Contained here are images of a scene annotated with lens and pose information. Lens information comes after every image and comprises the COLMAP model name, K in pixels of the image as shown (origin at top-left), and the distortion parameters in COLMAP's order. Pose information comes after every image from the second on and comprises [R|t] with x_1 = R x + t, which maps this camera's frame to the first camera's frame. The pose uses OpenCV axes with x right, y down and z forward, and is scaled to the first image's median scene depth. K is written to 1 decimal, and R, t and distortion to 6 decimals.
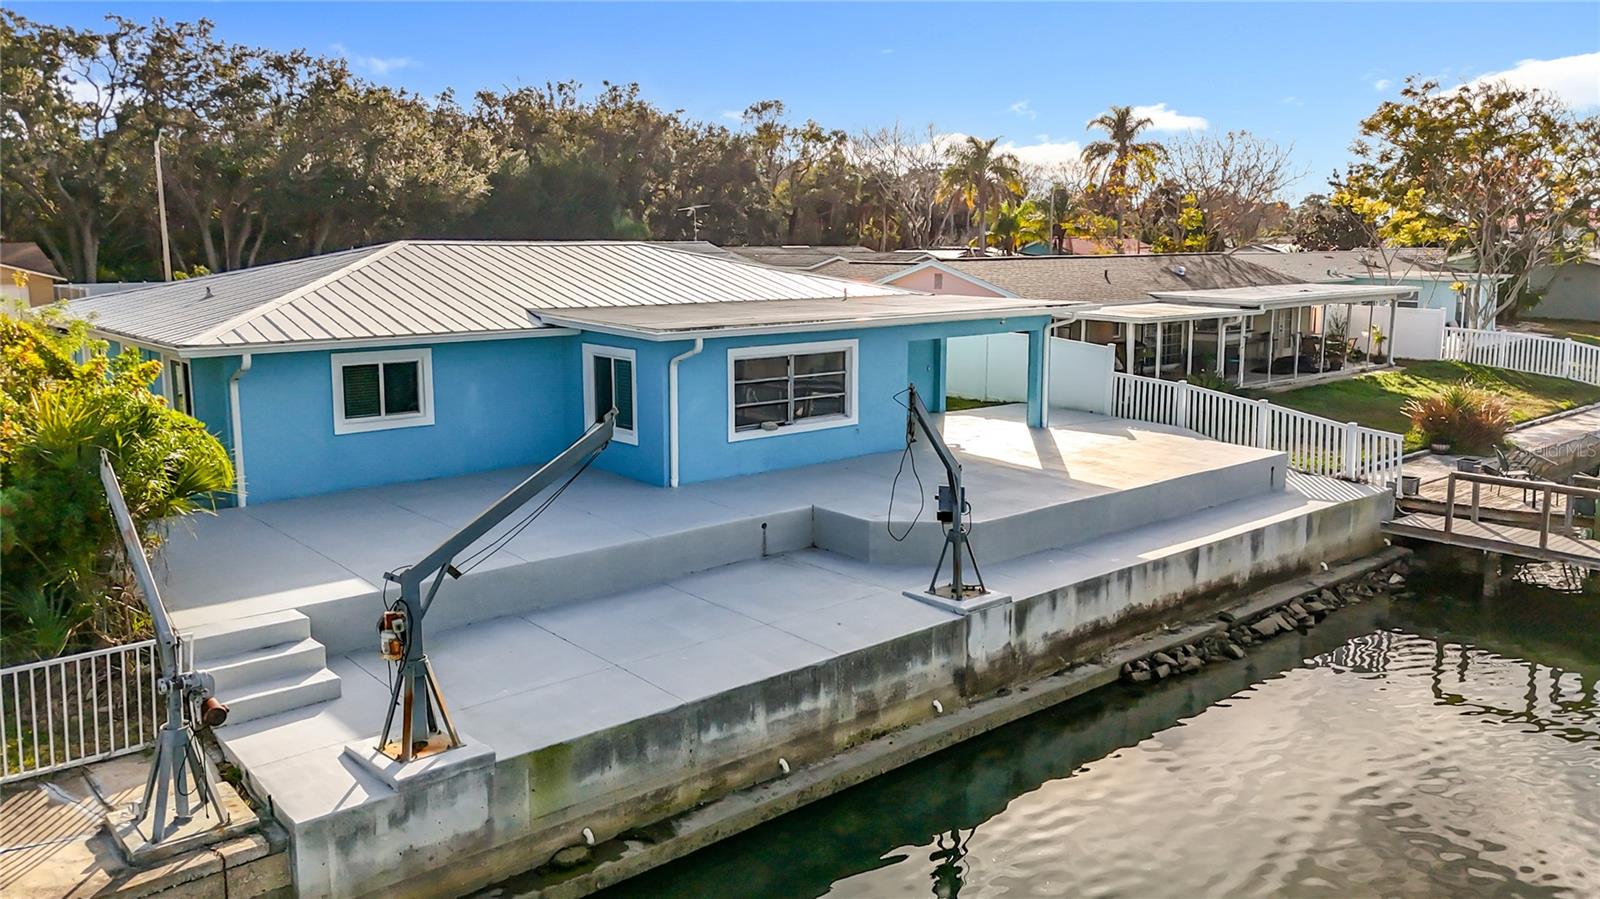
lens RADIAL K [[1205.0, 0, 801.1], [0, 1205.0, 450.3], [0, 0, 1]] dist [0.032479, -0.037750]
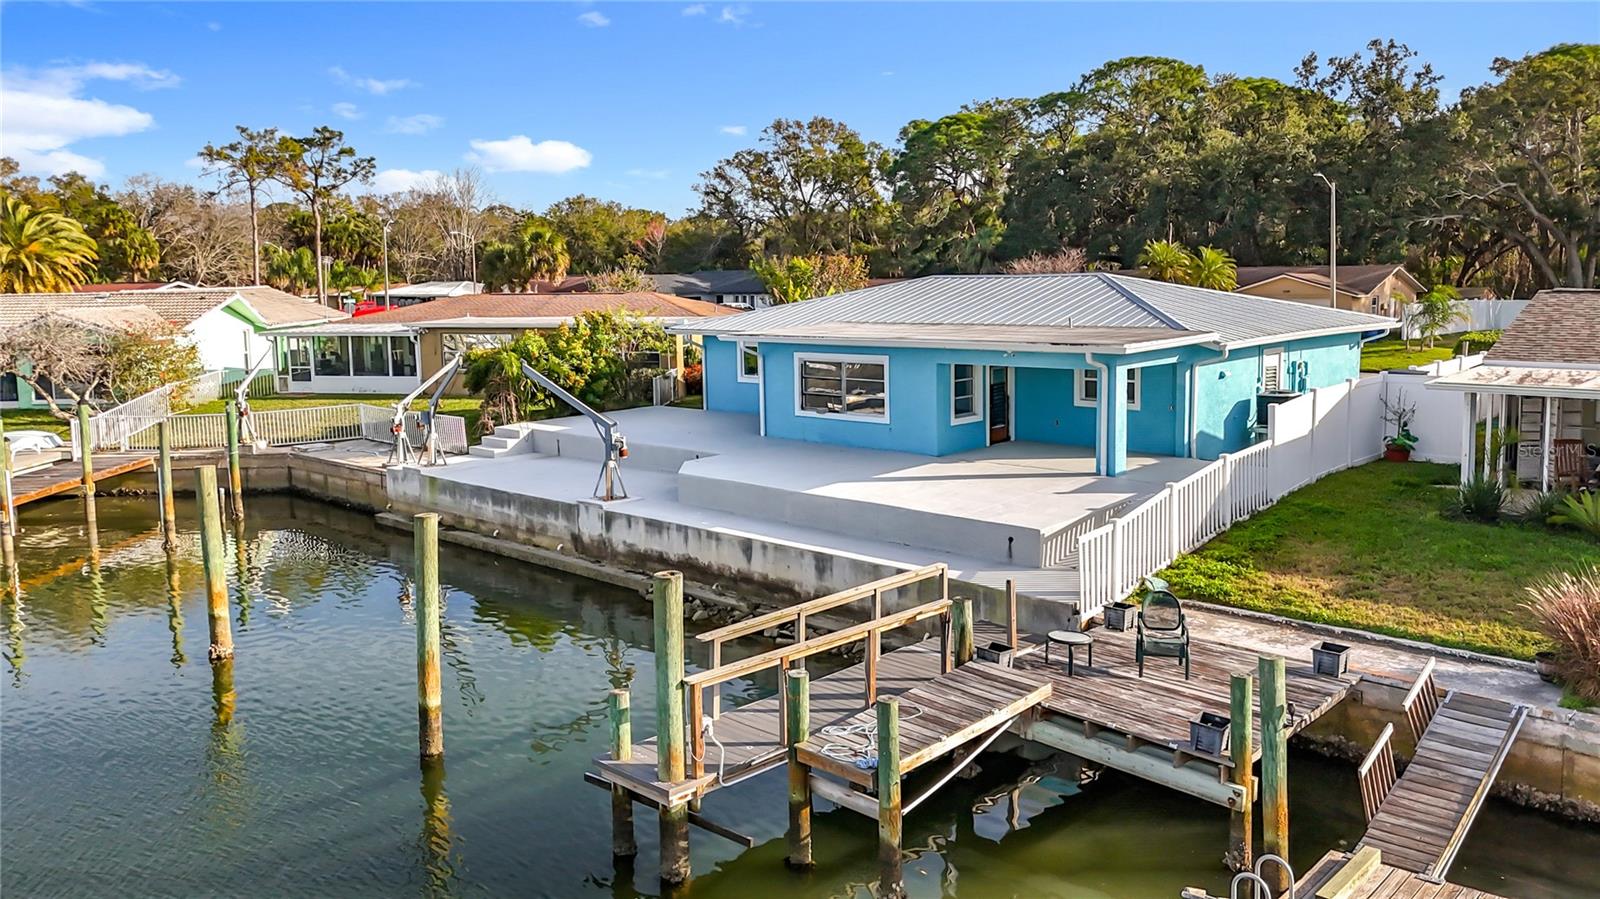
lens RADIAL K [[1205.0, 0, 799.5], [0, 1205.0, 456.7], [0, 0, 1]] dist [0.032479, -0.037750]
pose [[0.088149, 0.150064, -0.984739, 1.597787], [-0.148122, 0.979571, 0.136017, -0.180531], [0.985033, 0.133872, 0.108576, 0.969060]]
